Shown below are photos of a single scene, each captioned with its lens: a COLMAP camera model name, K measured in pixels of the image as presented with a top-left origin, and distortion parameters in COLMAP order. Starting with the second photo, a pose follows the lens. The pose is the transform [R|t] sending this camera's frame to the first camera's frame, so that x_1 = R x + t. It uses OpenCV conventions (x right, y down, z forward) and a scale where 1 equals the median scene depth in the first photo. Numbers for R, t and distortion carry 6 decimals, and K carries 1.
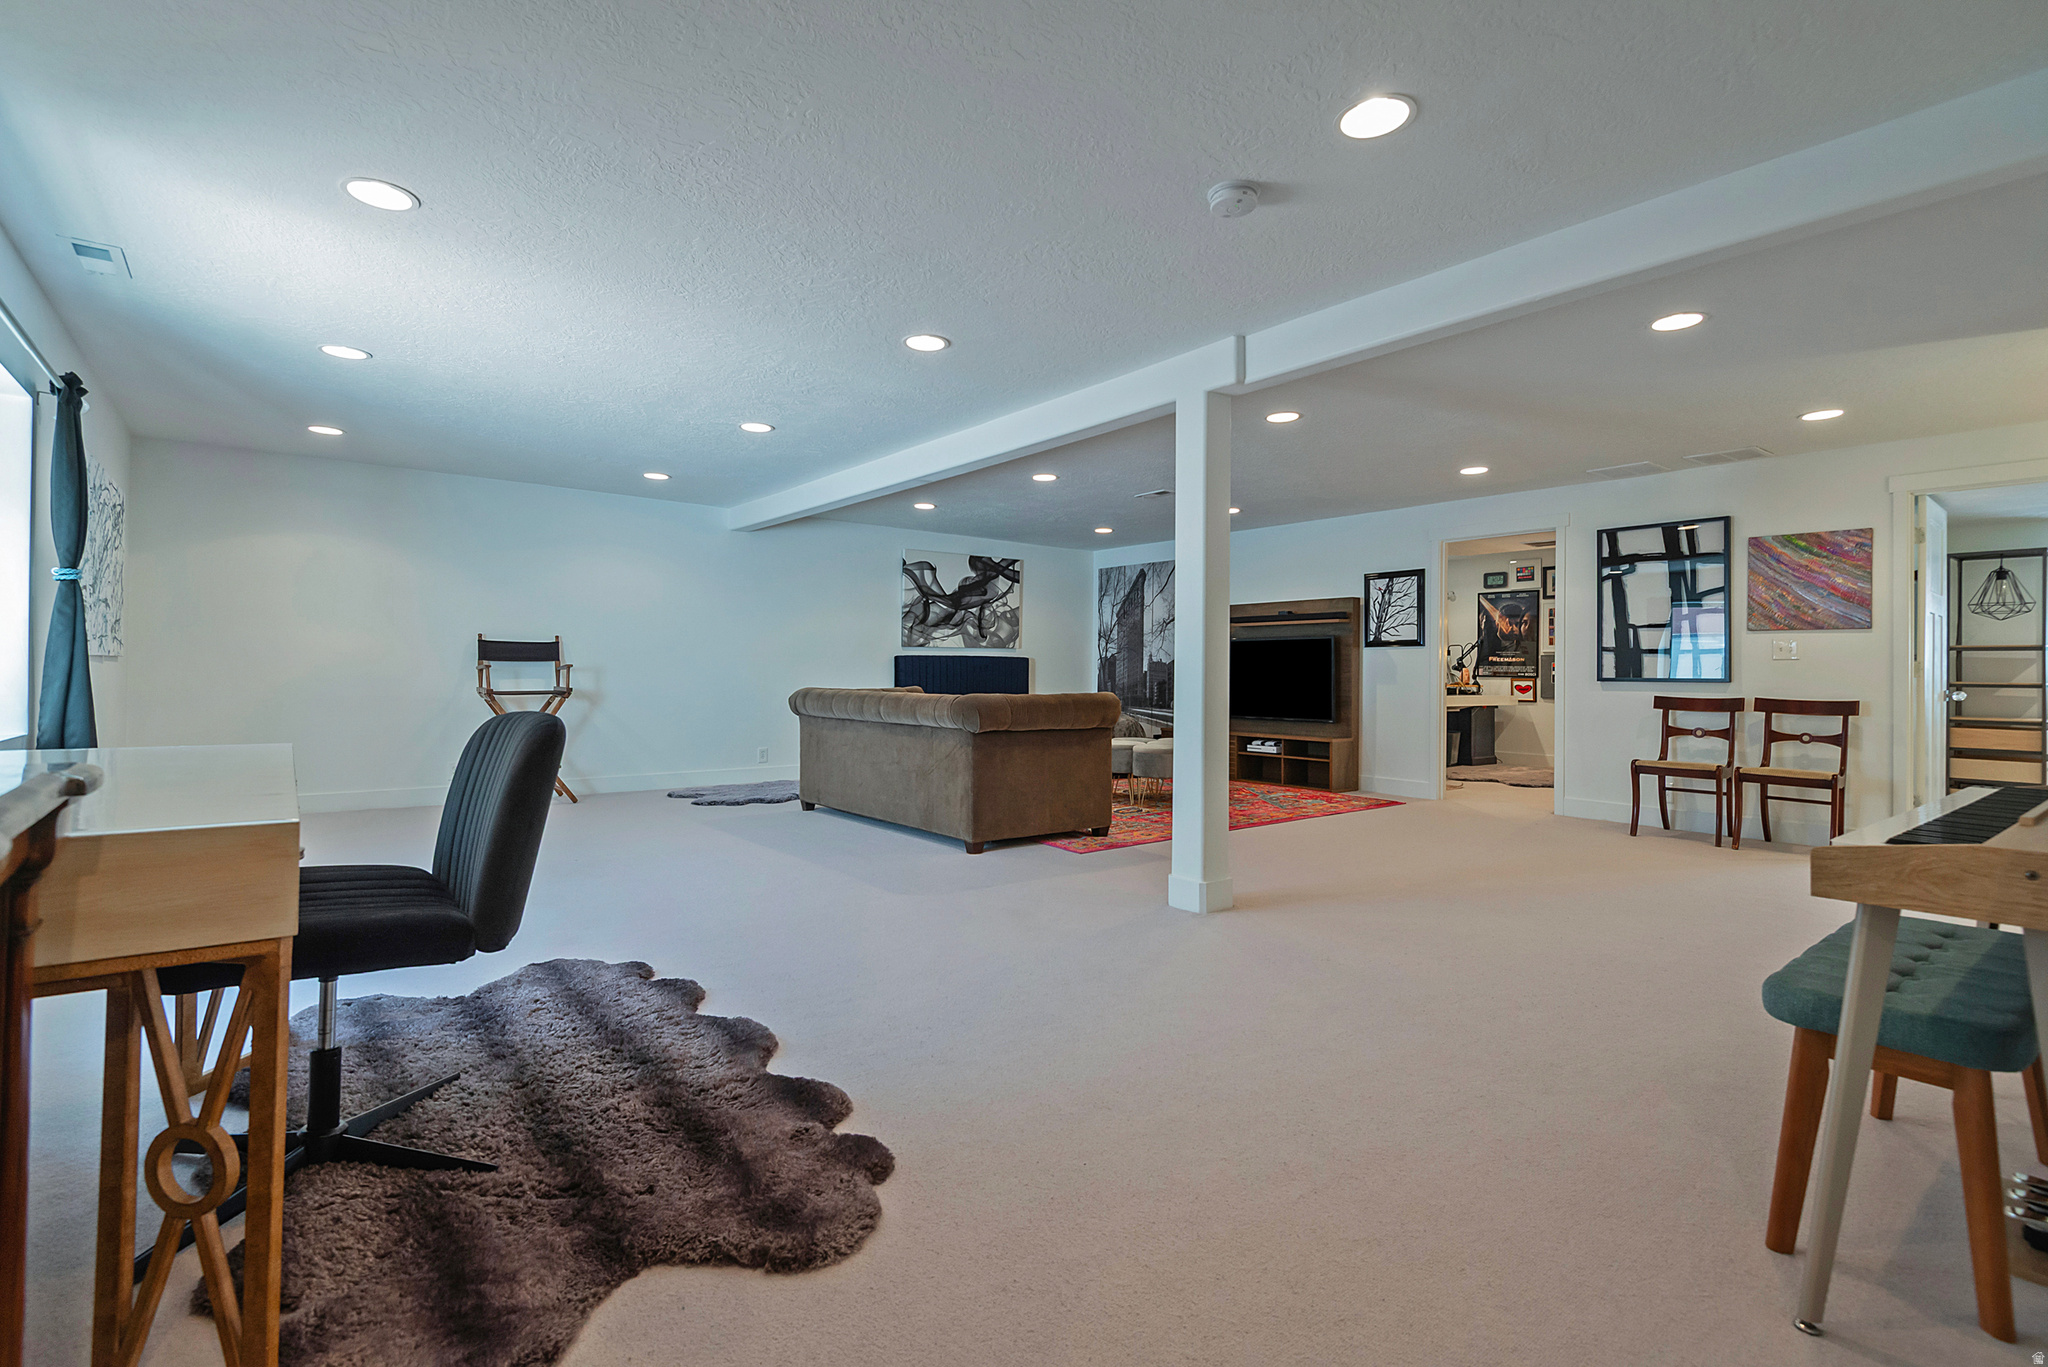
lens RADIAL K [[950.1, 0, 993.0], [0, 950.1, 672.8], [0, 0, 1]] dist [0.028849, -0.014685]
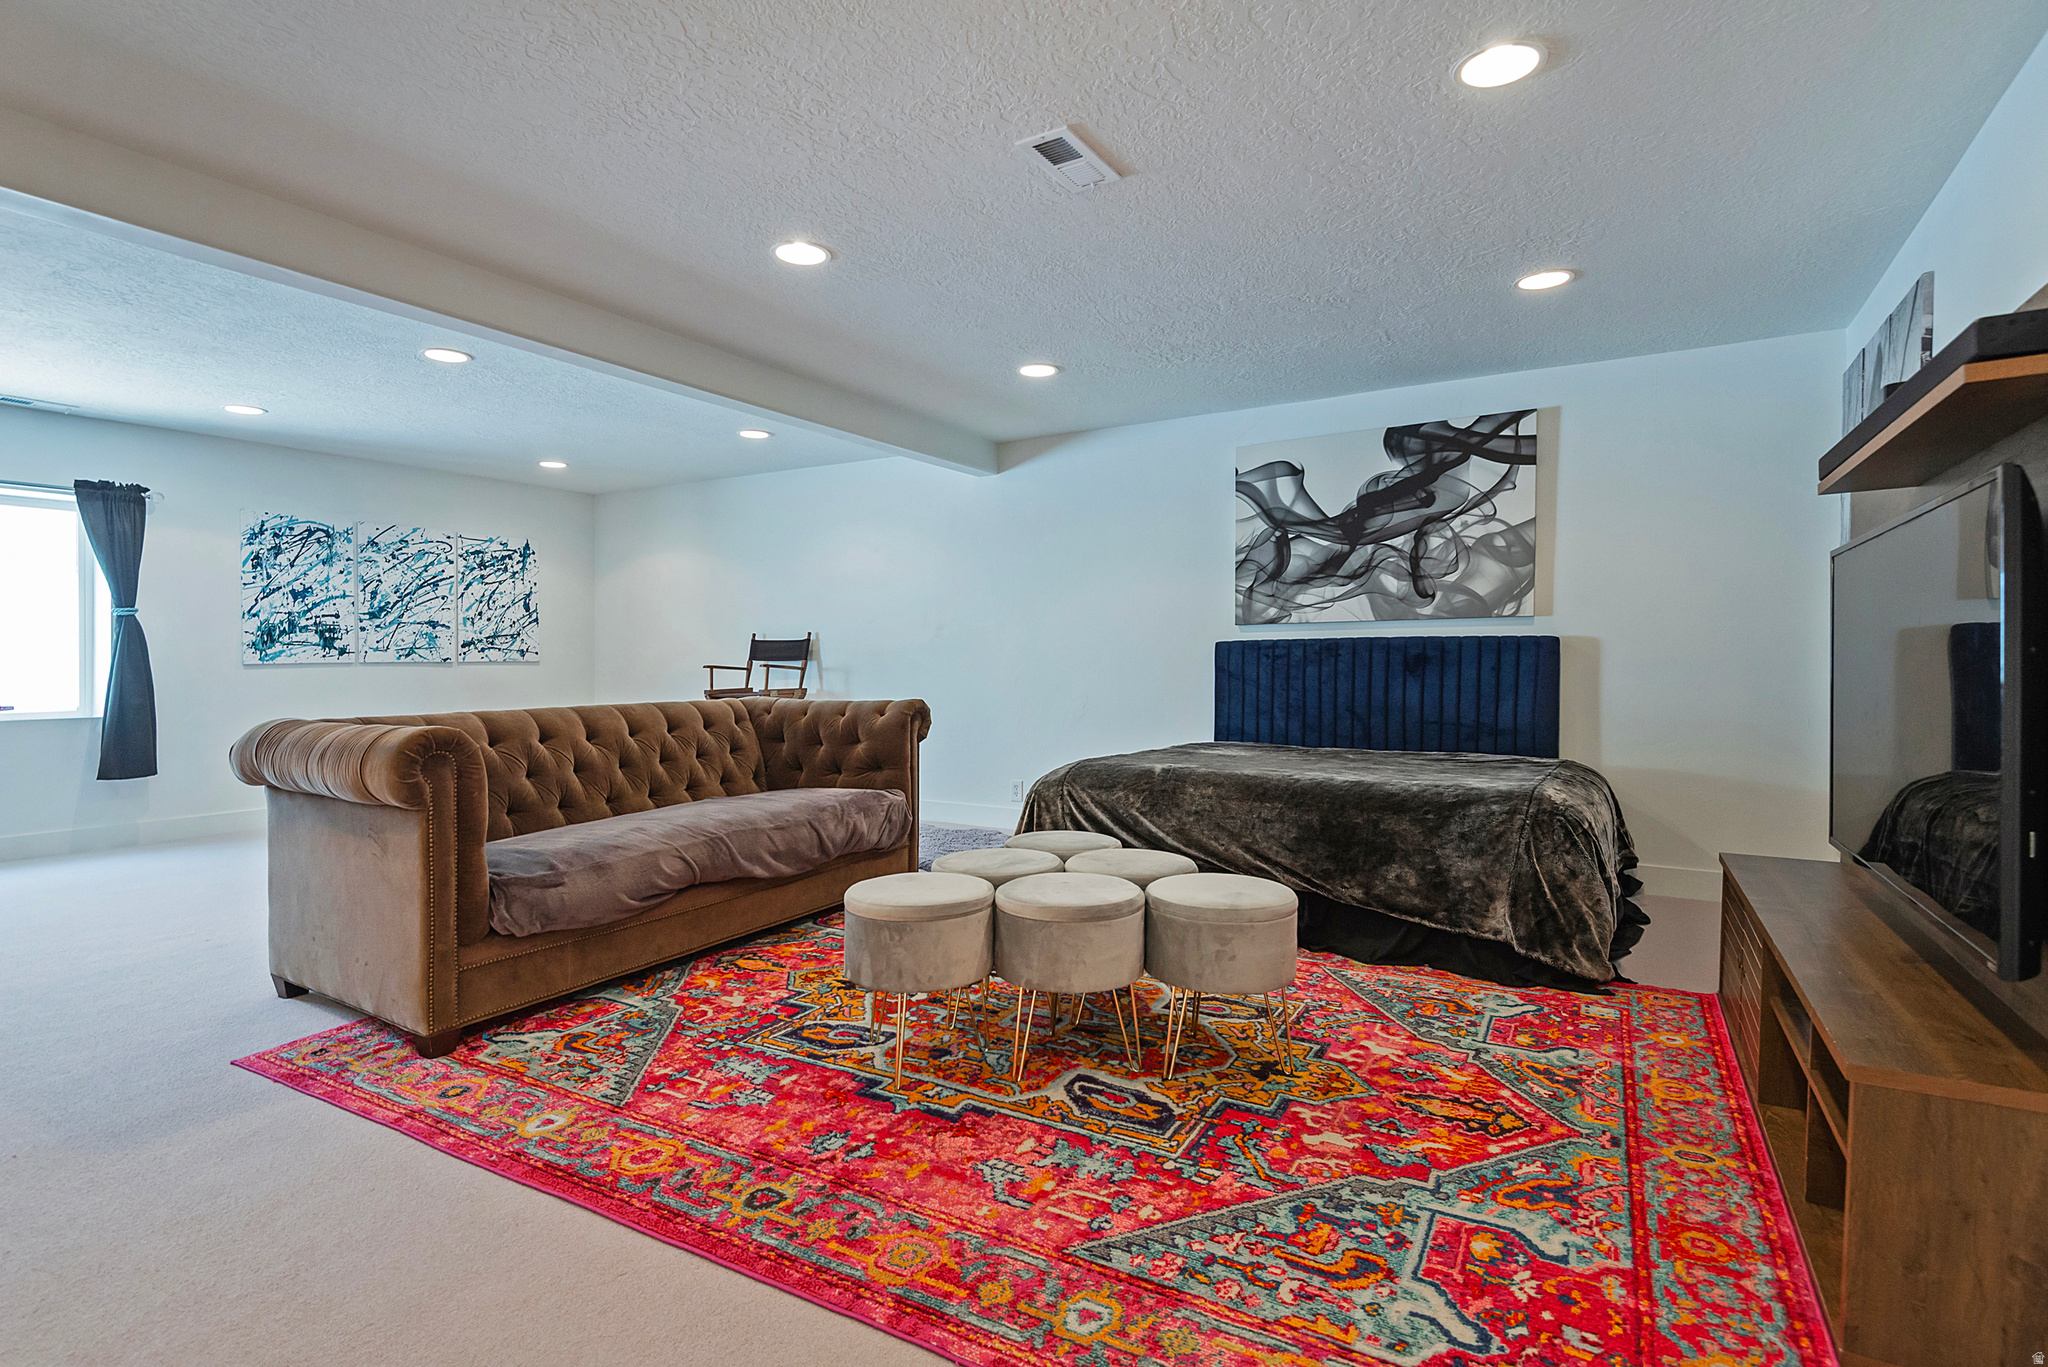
lens RADIAL K [[989.4, 0, 1023.1], [0, 989.4, 678.6], [0, 0, 1]] dist [0.021144, -0.013129]
pose [[0.358197, 0.013901, -0.933543, 0.409510], [0.006715, 0.999825, 0.017465, -0.007644], [0.933622, -0.012525, 0.358041, 0.699202]]
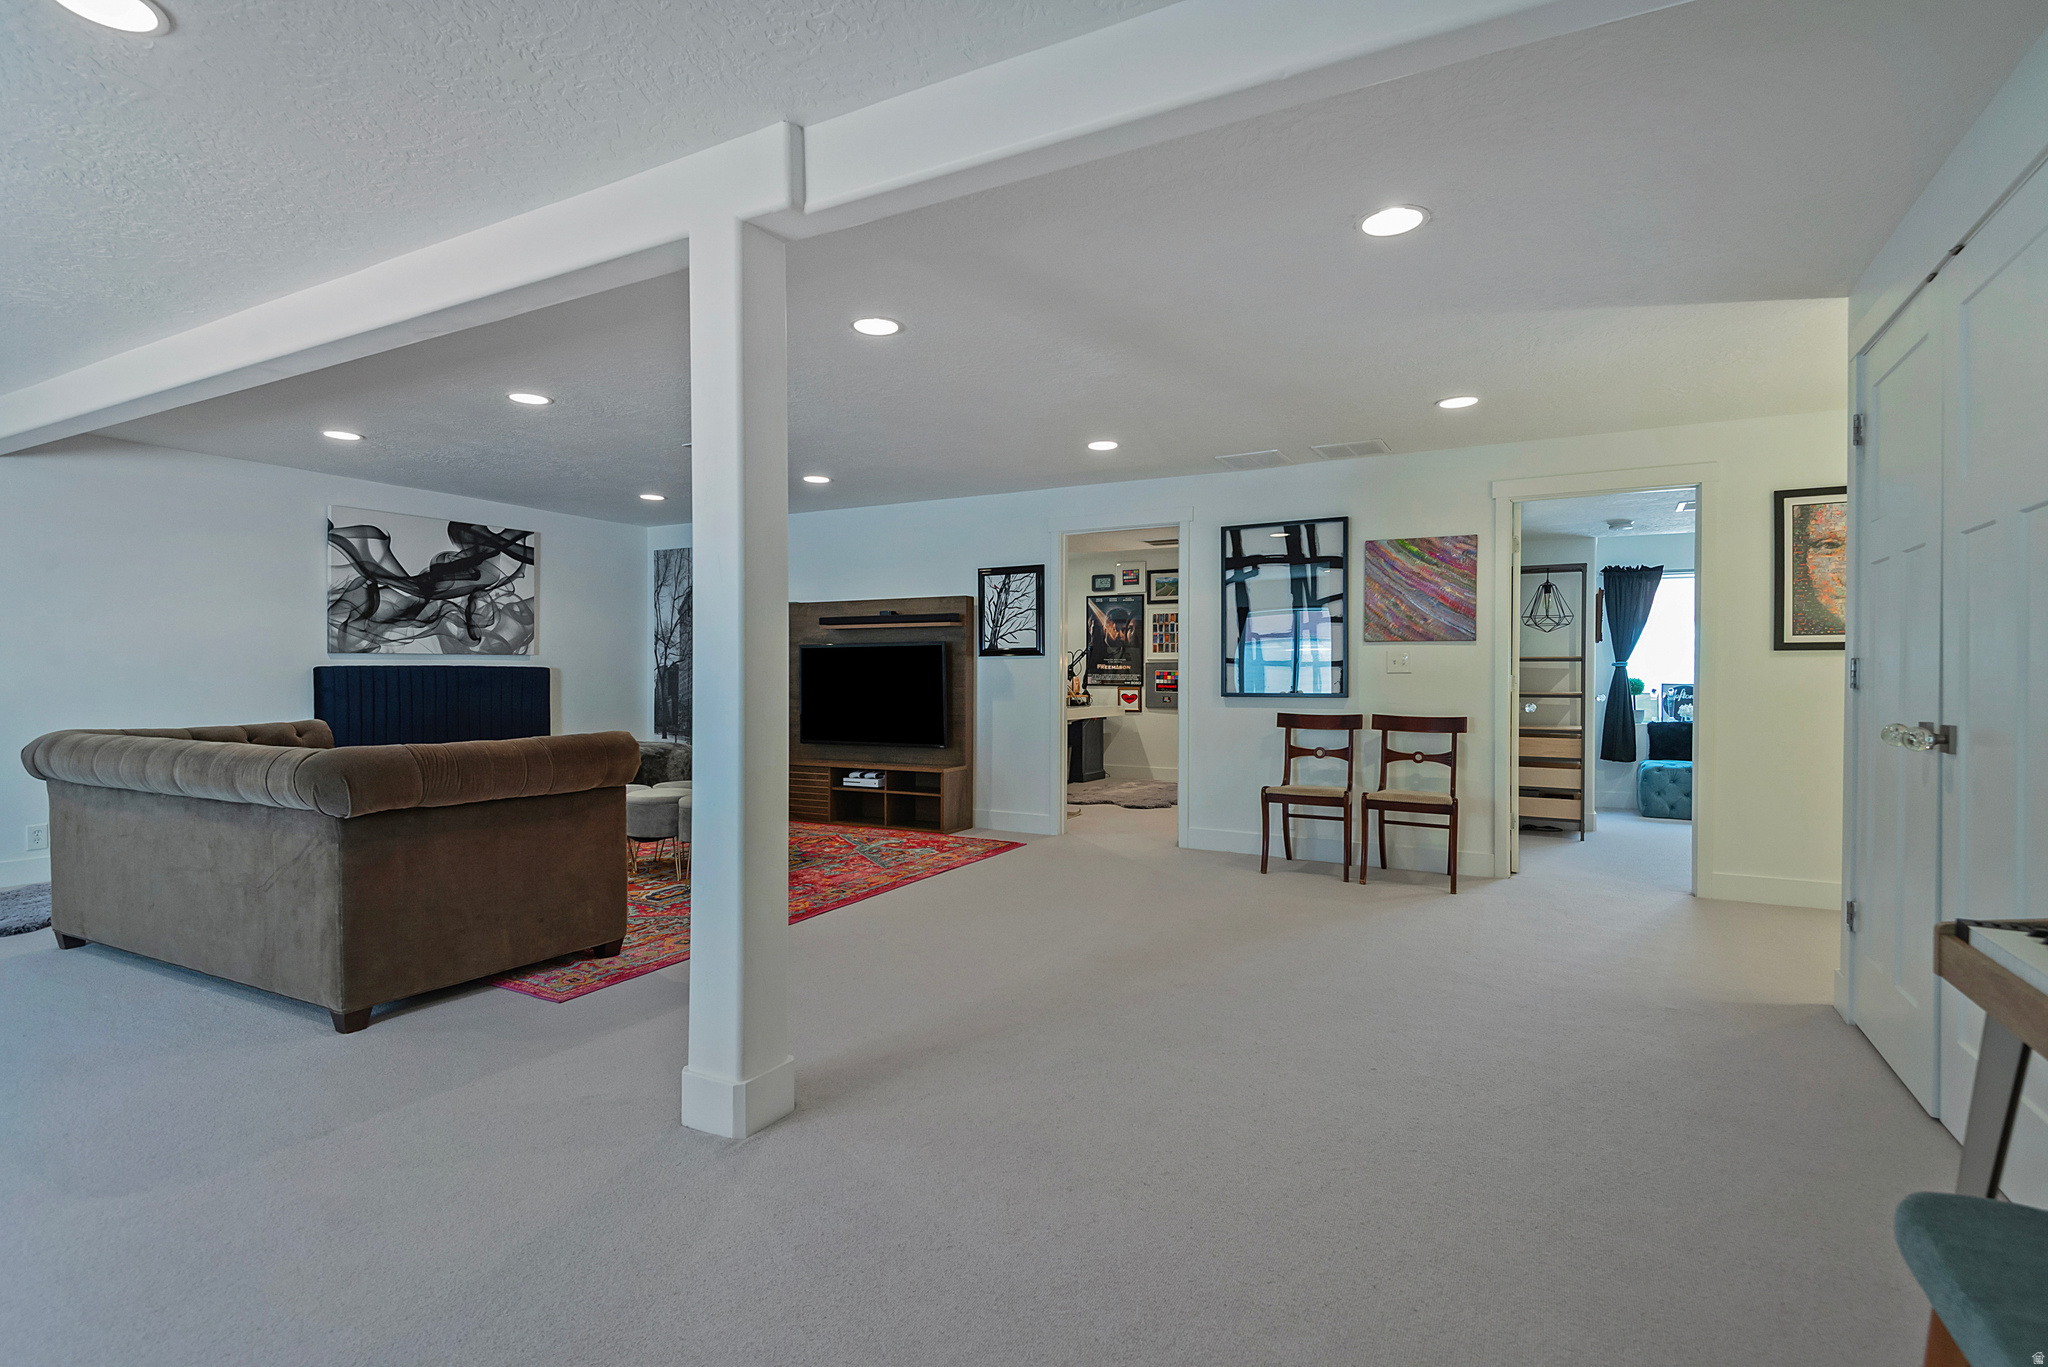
lens RADIAL K [[989.4, 0, 987.9], [0, 989.4, 683.6], [0, 0, 1]] dist [0.021144, -0.013129]
pose [[0.924105, -0.008711, 0.382040, 0.064637], [0.005003, 0.999930, 0.010697, -0.011788], [-0.382106, -0.007974, 0.924084, 0.193613]]
